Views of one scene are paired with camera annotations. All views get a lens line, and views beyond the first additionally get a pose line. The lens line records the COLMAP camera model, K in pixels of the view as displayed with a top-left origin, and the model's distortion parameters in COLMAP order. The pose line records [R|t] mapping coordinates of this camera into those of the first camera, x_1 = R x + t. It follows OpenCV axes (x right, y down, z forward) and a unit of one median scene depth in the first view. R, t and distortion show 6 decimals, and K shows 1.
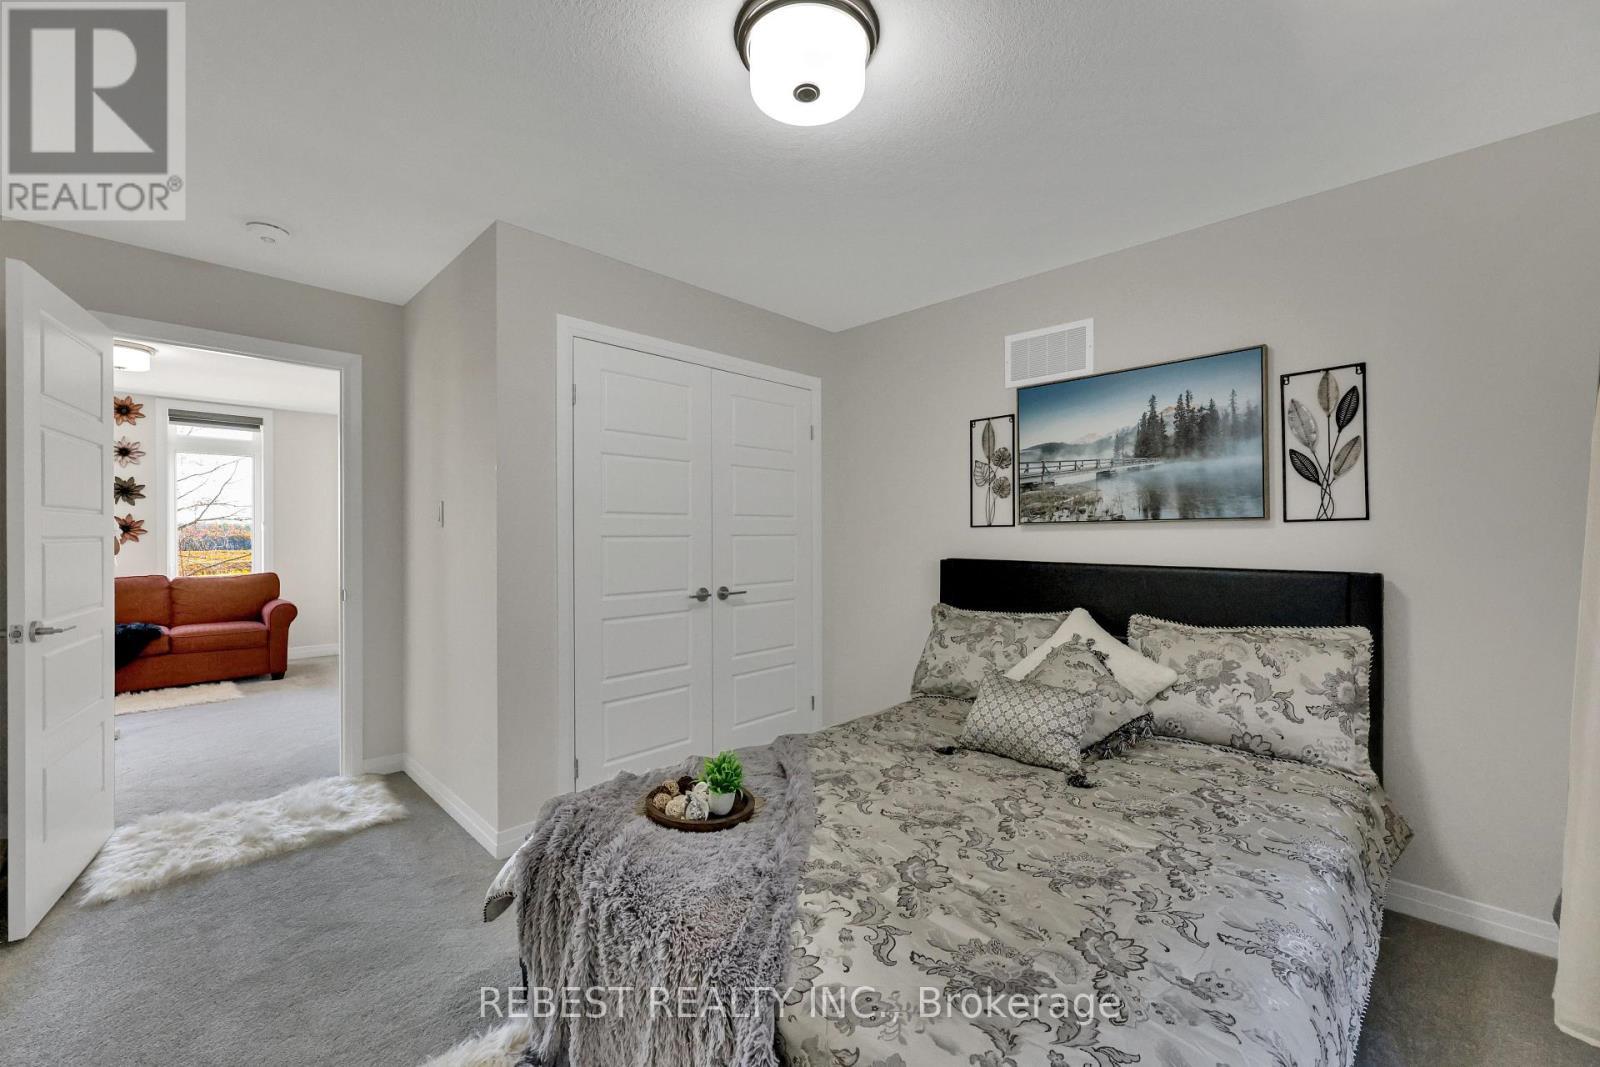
lens RADIAL K [[639.8, 0, 799.6], [0, 639.8, 537.9], [0, 0, 1]] dist [-0.000325, 0.000596]
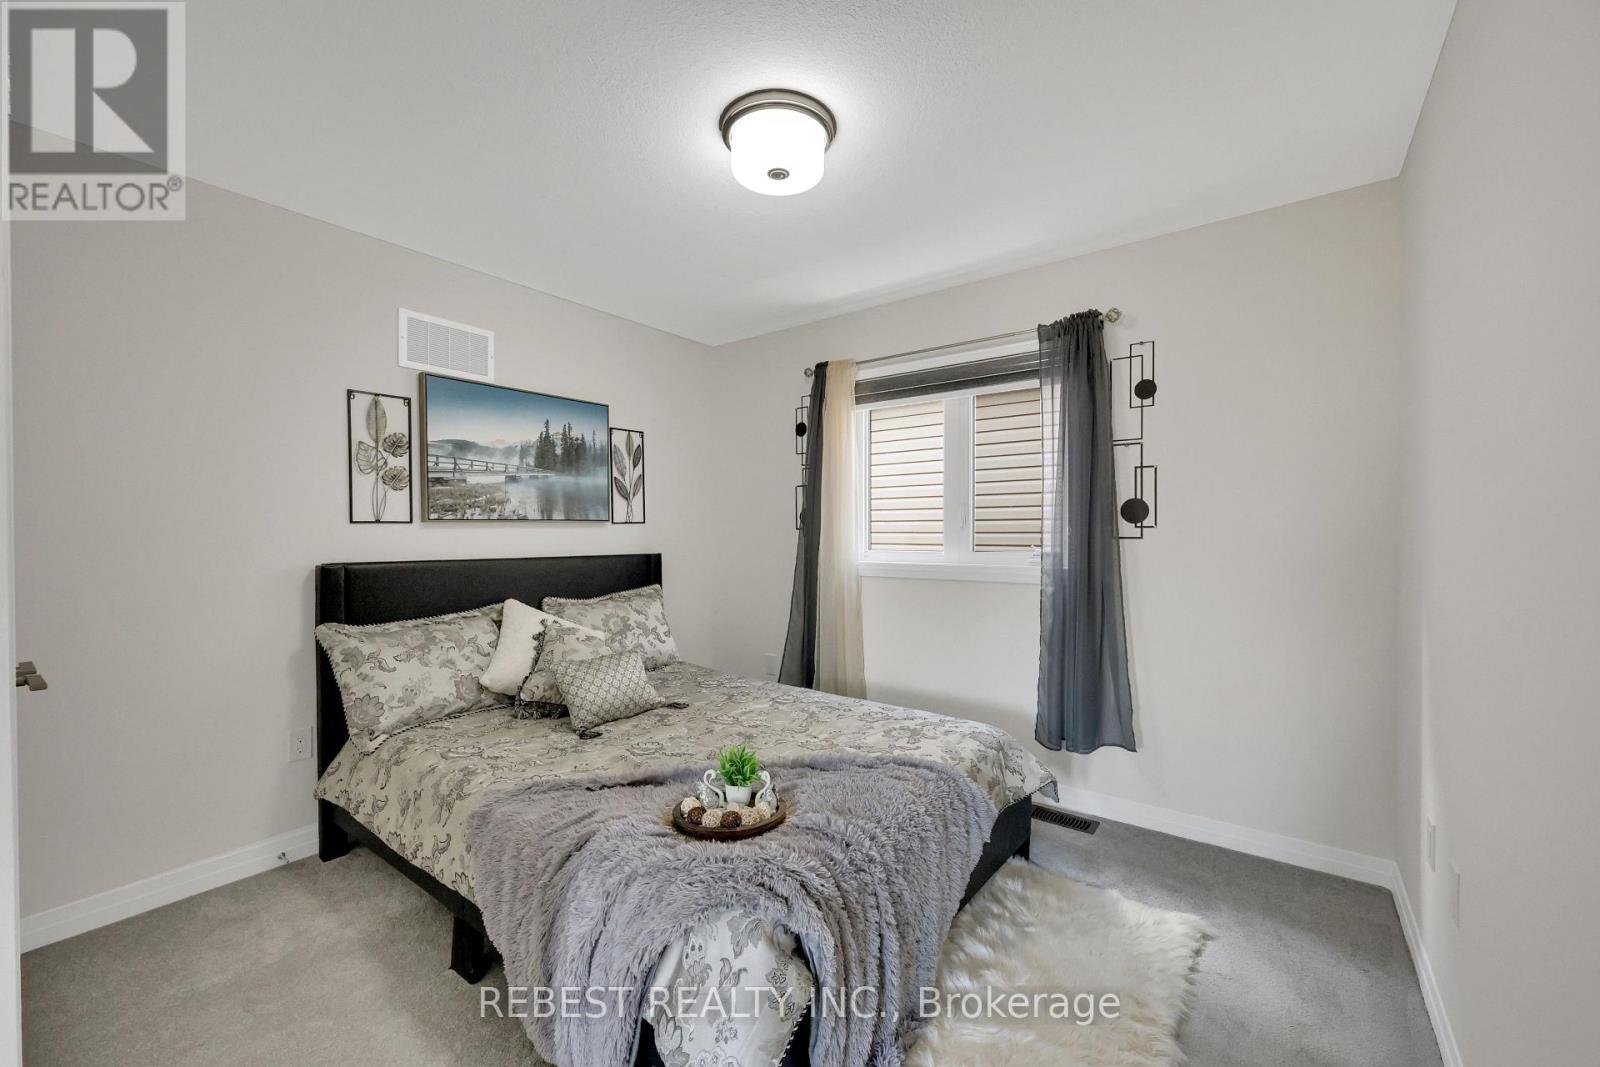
lens RADIAL K [[639.8, 0, 799.6], [0, 639.8, 537.9], [0, 0, 1]] dist [-0.000325, 0.000596]
pose [[-0.123958, -0.005226, 0.992274, -0.715699], [0.011930, 0.999906, 0.006757, 0.003611], [-0.992216, 0.012676, -0.123884, 0.653510]]
